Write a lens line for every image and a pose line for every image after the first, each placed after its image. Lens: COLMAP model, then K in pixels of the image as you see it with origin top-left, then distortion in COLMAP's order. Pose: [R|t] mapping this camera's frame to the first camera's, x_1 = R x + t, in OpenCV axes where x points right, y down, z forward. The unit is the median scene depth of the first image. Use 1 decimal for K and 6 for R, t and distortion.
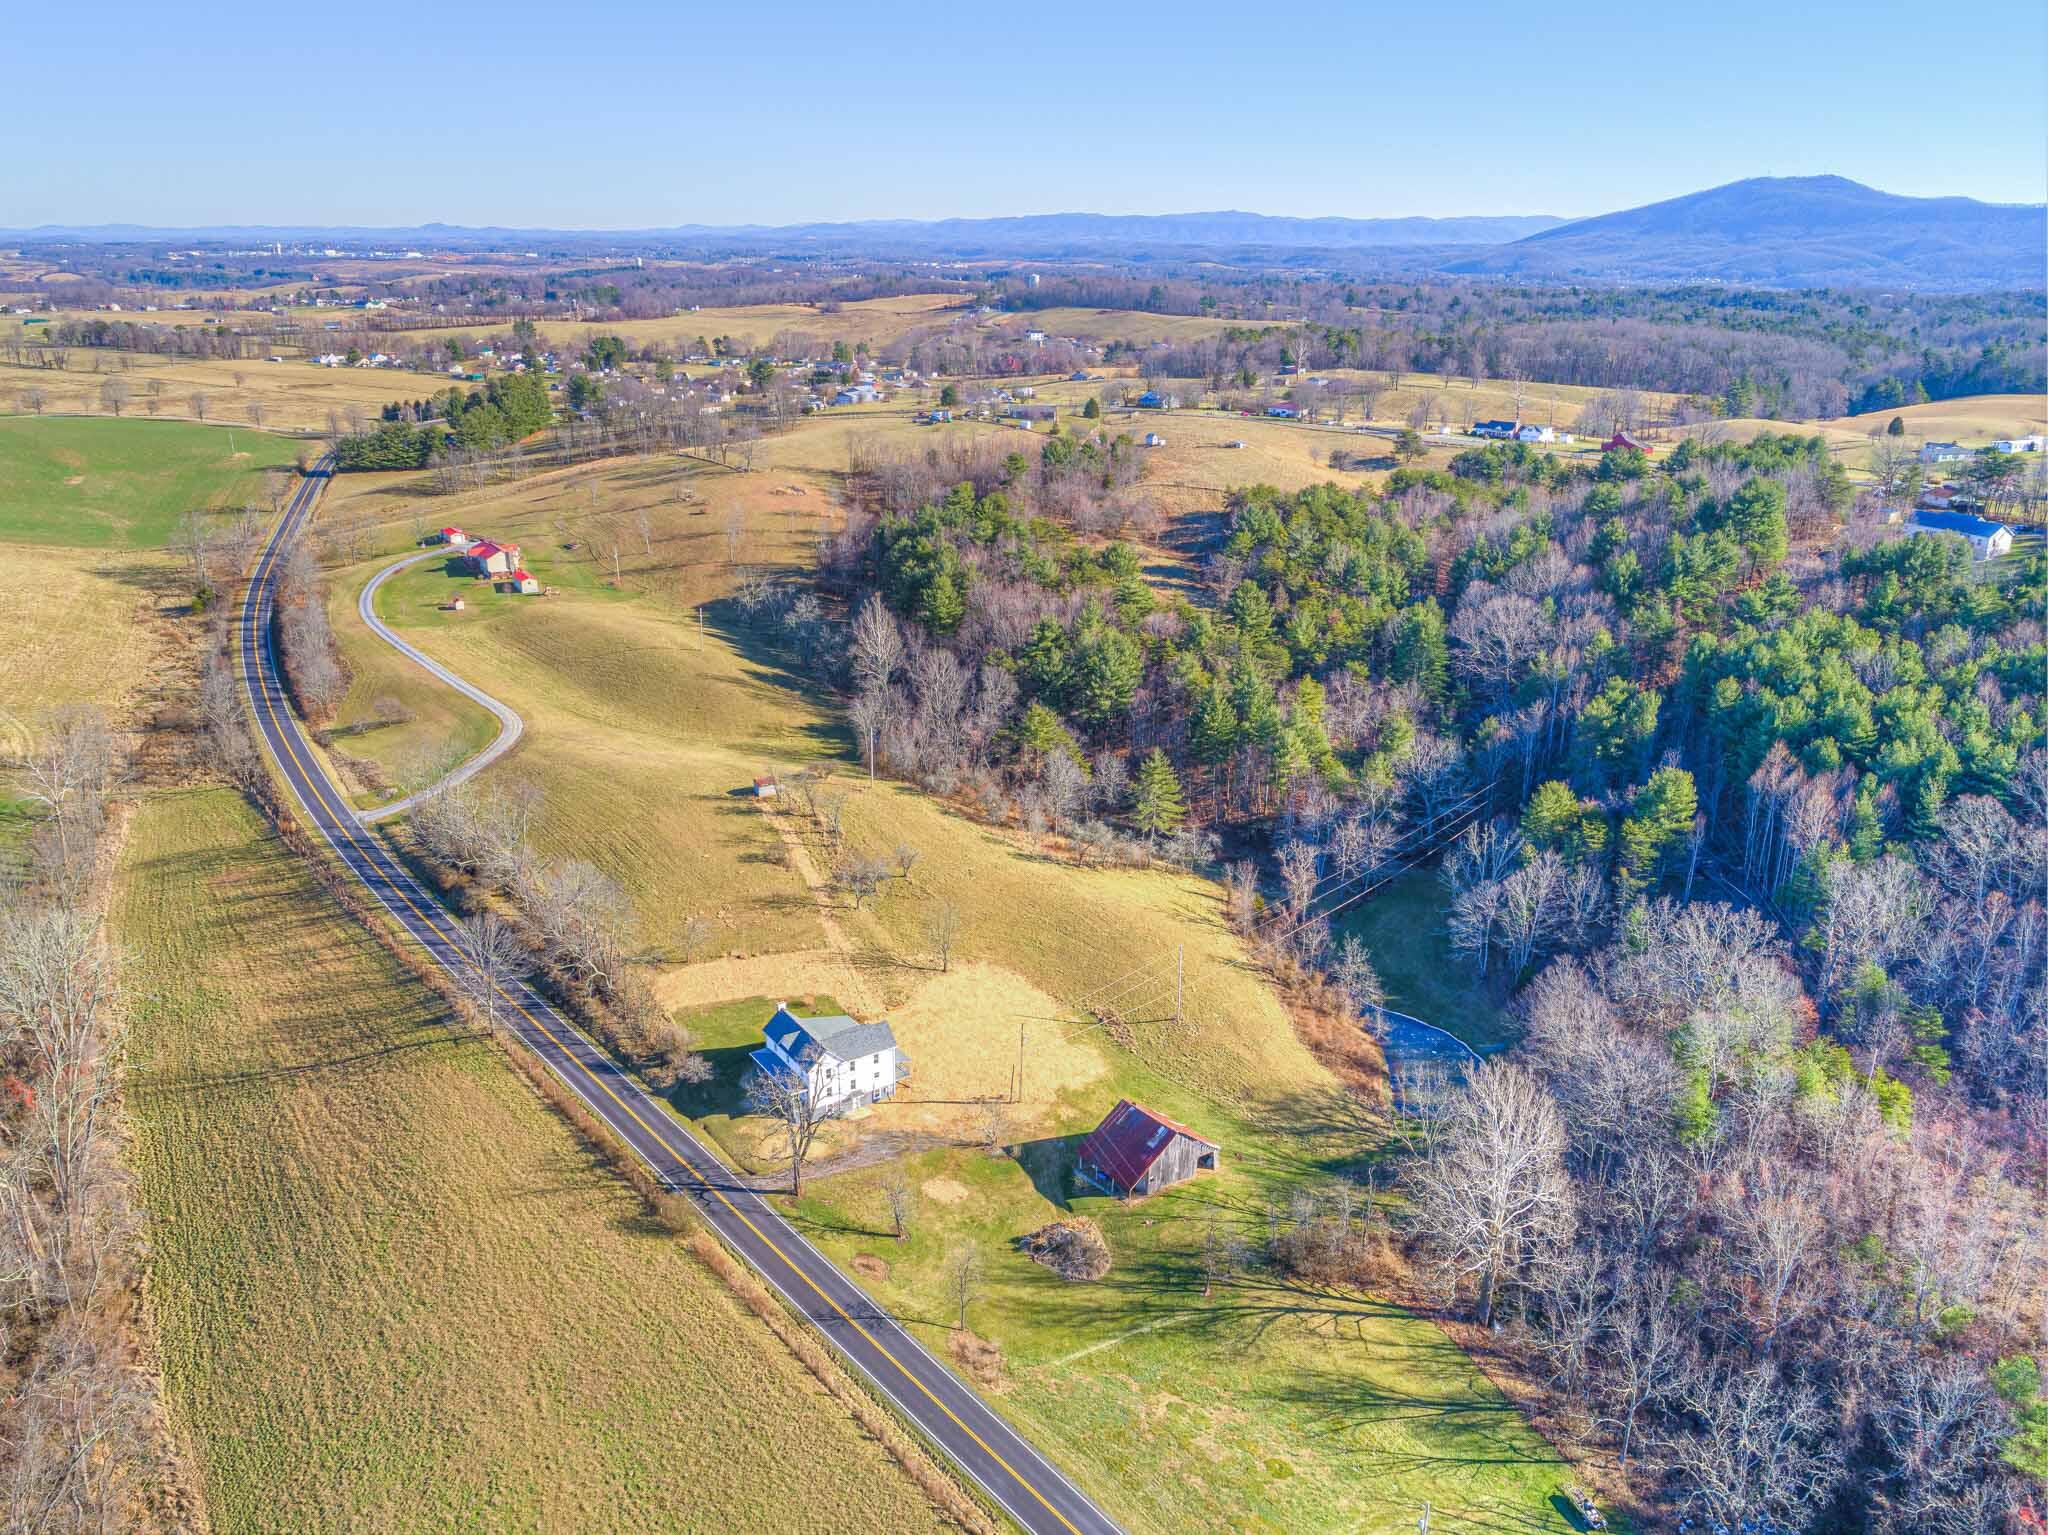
lens RADIAL K [[1559.1, 0, 1024.0], [0, 1559.1, 767.5], [0, 0, 1]] dist [-0.015392, 0.000739]
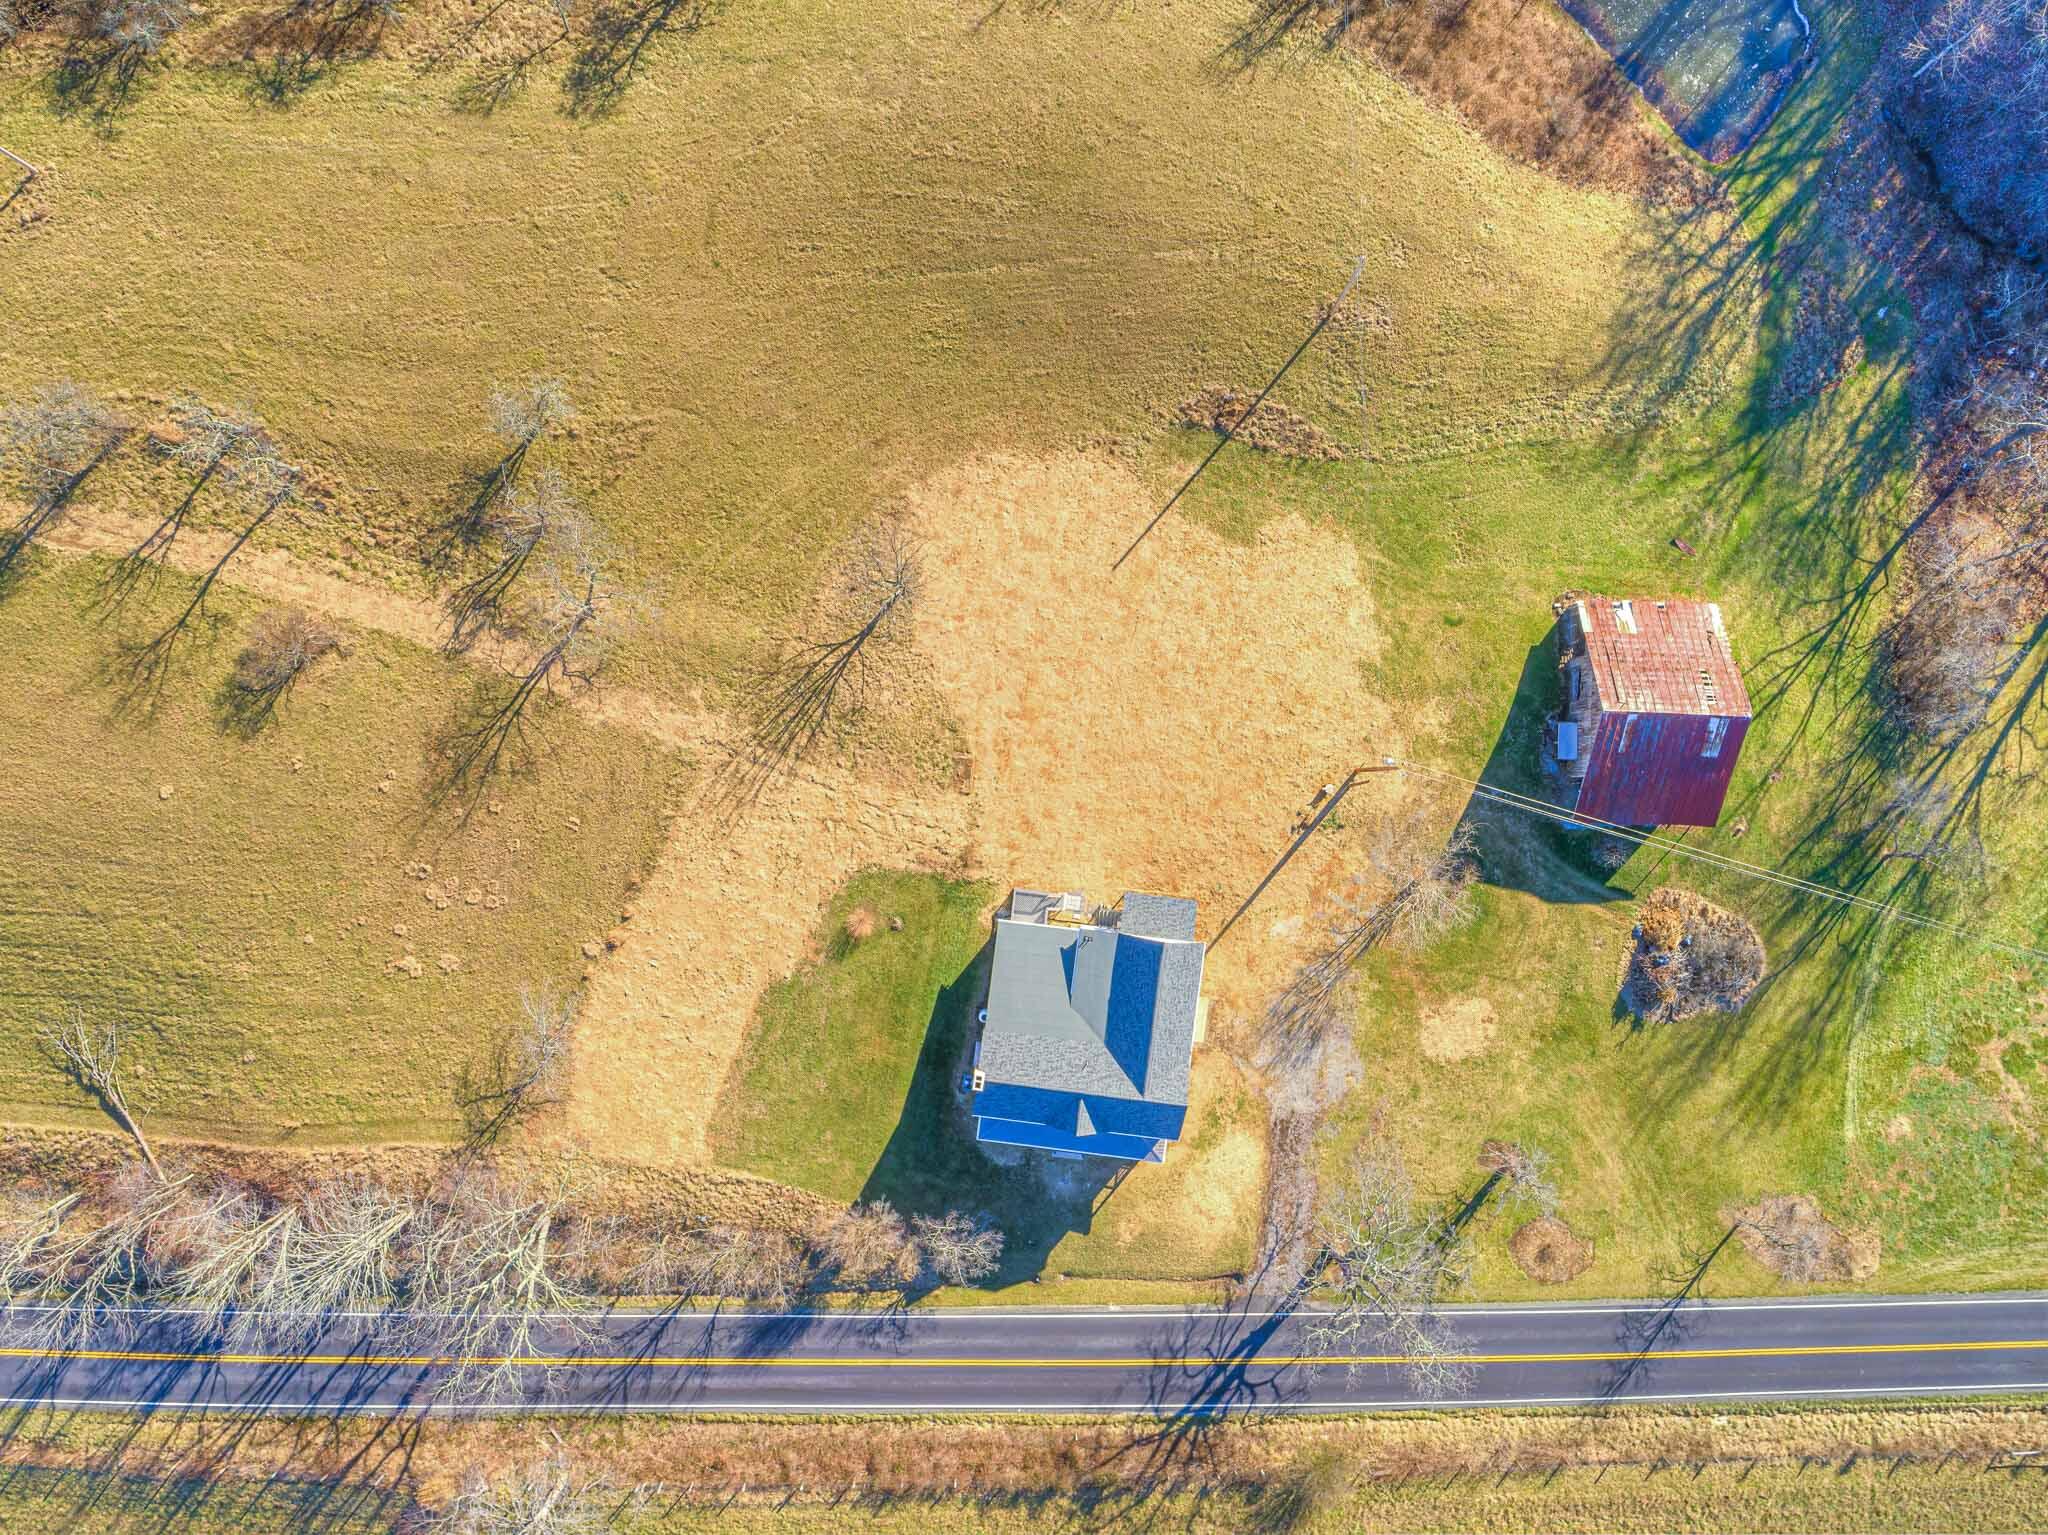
lens RADIAL K [[1559.1, 0, 1024.0], [0, 1559.1, 767.5], [0, 0, 1]] dist [-0.015392, 0.000739]
pose [[0.654964, -0.755580, -0.011008, -0.071154], [0.256809, 0.208864, 0.943623, -0.317745], [-0.710684, -0.620866, 0.330838, 0.907789]]
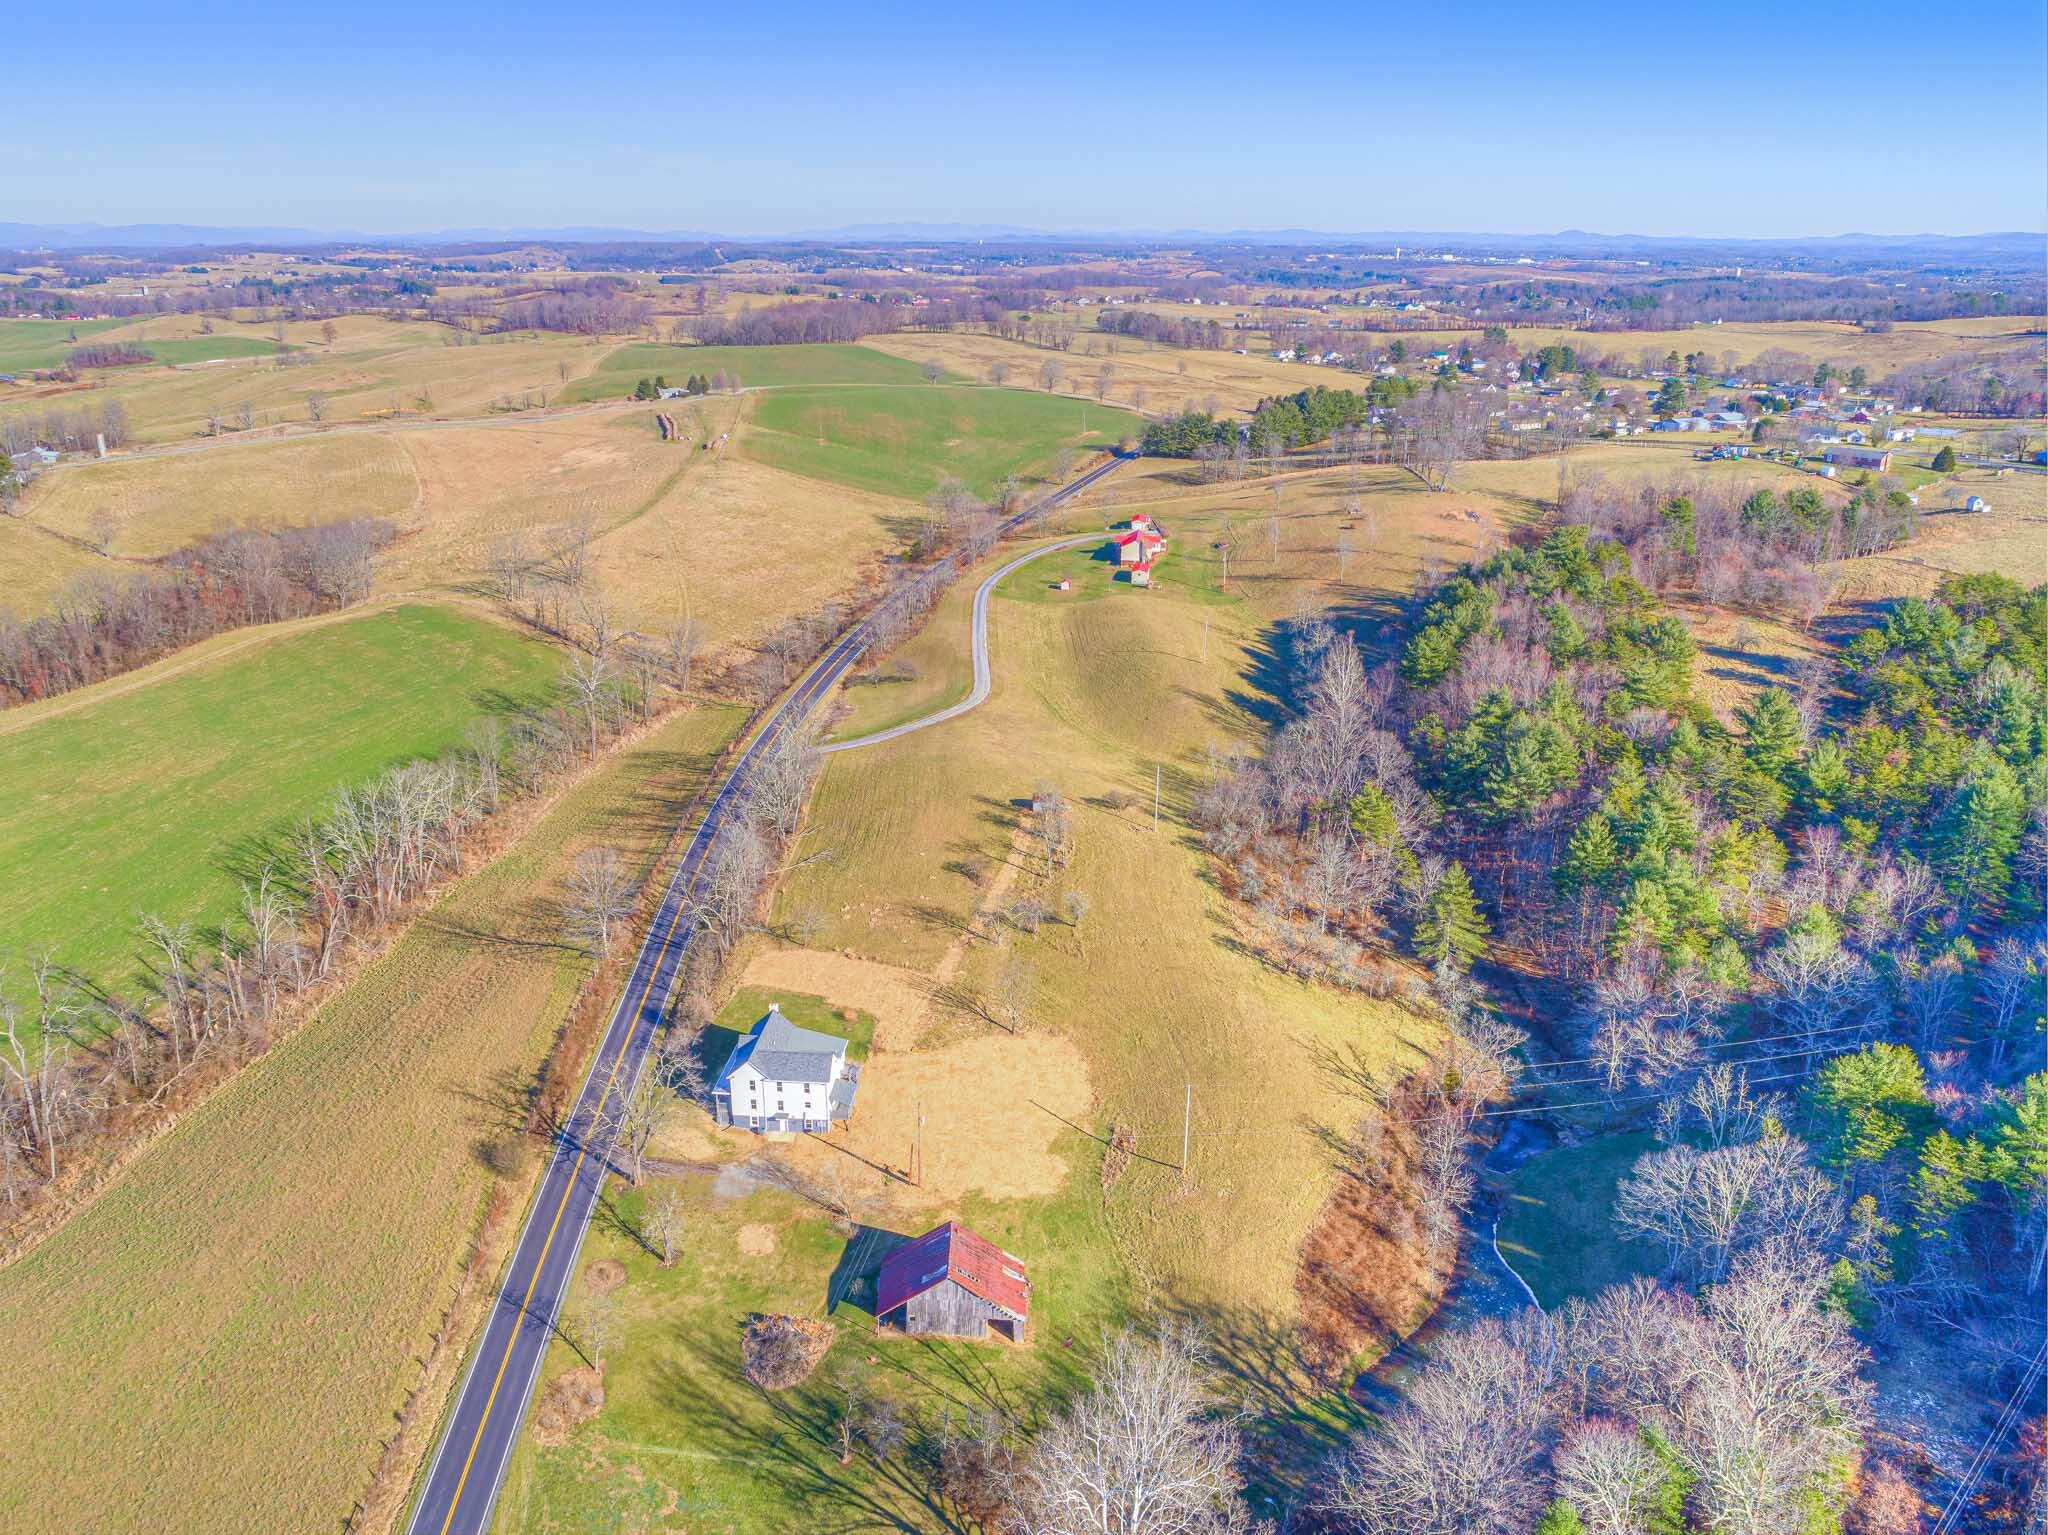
lens RADIAL K [[1559.1, 0, 1024.0], [0, 1559.1, 767.5], [0, 0, 1]] dist [-0.015392, 0.000739]
pose [[0.780537, 0.202835, -0.591287, 0.530142], [-0.205409, 0.976591, 0.063856, -0.092771], [0.590398, 0.071614, 0.803929, 0.293442]]
